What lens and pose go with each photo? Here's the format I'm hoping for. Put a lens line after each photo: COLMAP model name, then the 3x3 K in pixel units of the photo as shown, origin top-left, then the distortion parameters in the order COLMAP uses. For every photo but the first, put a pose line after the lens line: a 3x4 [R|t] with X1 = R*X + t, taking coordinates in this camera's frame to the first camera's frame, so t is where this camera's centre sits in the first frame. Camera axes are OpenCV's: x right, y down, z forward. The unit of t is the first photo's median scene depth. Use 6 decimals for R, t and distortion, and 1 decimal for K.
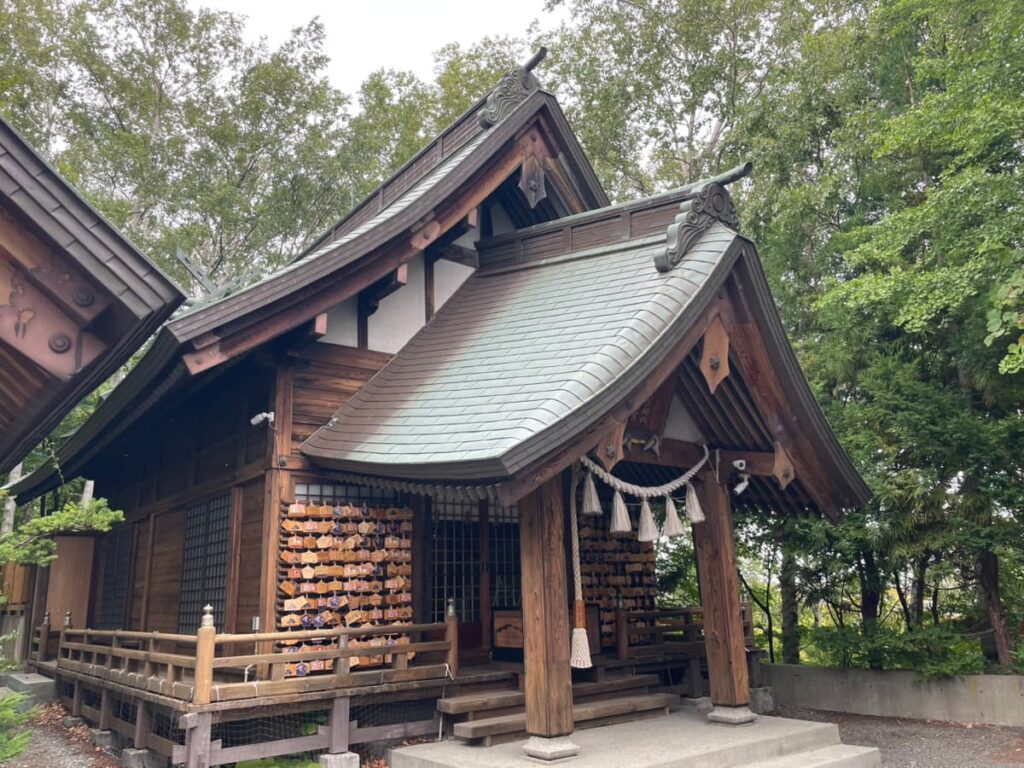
lens RADIAL K [[793.7, 0, 512.0], [0, 793.7, 384.0], [0, 0, 1]] dist [0.051297, -0.003408]
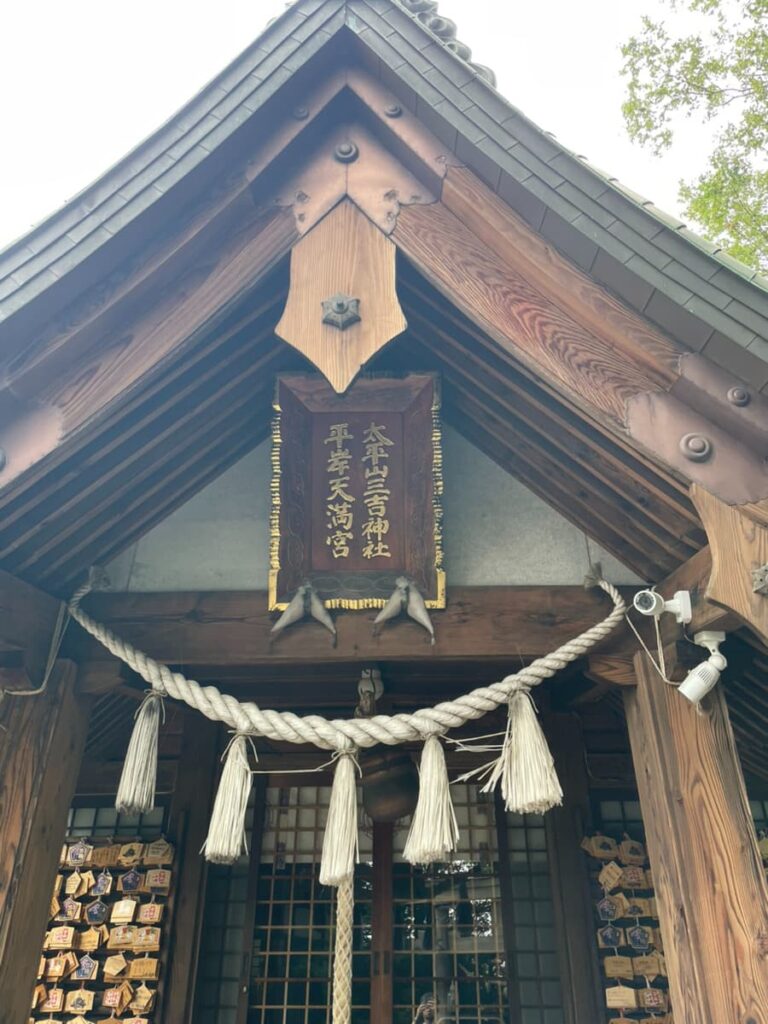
lens RADIAL K [[750.2, 0, 385.8], [0, 750.2, 497.6], [0, 0, 1]] dist [0.095338, -0.131120]
pose [[0.760602, -0.328523, -0.559963, 0.388585], [0.145648, 0.926879, -0.345952, 0.151303], [0.632670, 0.181574, 0.752834, 0.707175]]
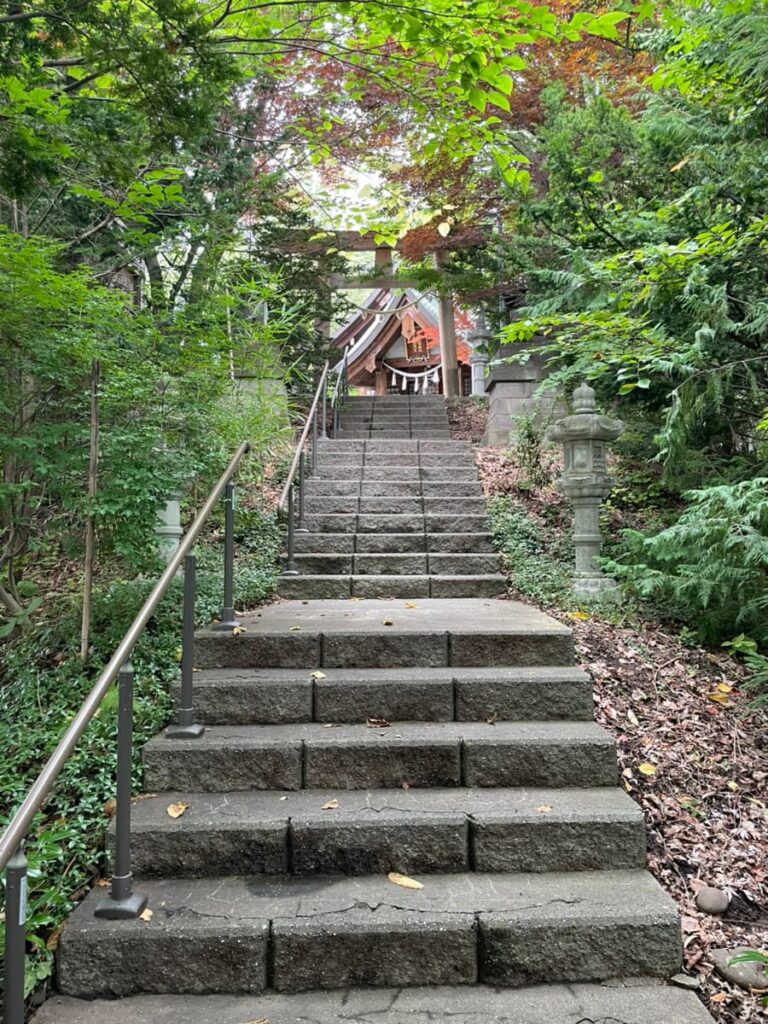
lens RADIAL K [[793.7, 0, 384.0], [0, 793.7, 512.0], [0, 0, 1]] dist [0.051297, -0.003408]
pose [[0.541090, -0.022754, -0.840657, 2.534140], [0.201048, 0.974147, 0.103038, 0.293795], [0.816579, -0.224765, 0.531676, -0.799873]]
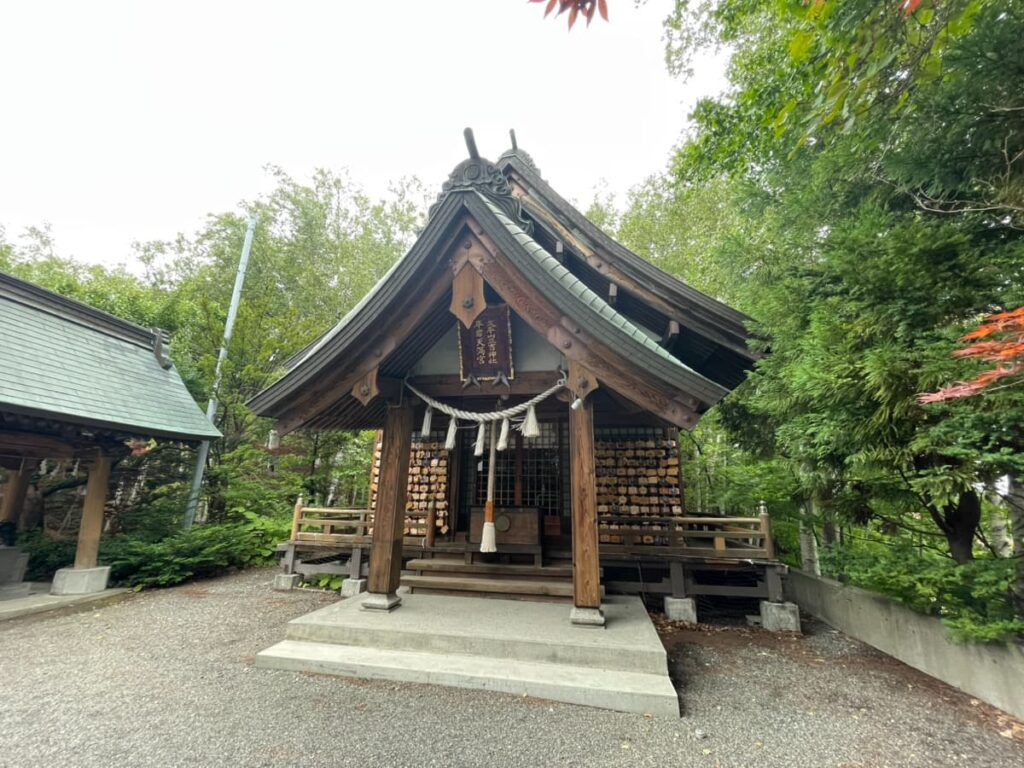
lens RADIAL K [[412.5, 0, 512.0], [0, 412.5, 384.0], [0, 0, 1]] dist [0.011477, -0.000016]
pose [[0.658041, -0.164547, -0.734783, 0.662970], [0.155351, 0.984505, -0.081345, 0.138659], [0.736783, -0.060621, 0.673407, 0.570562]]
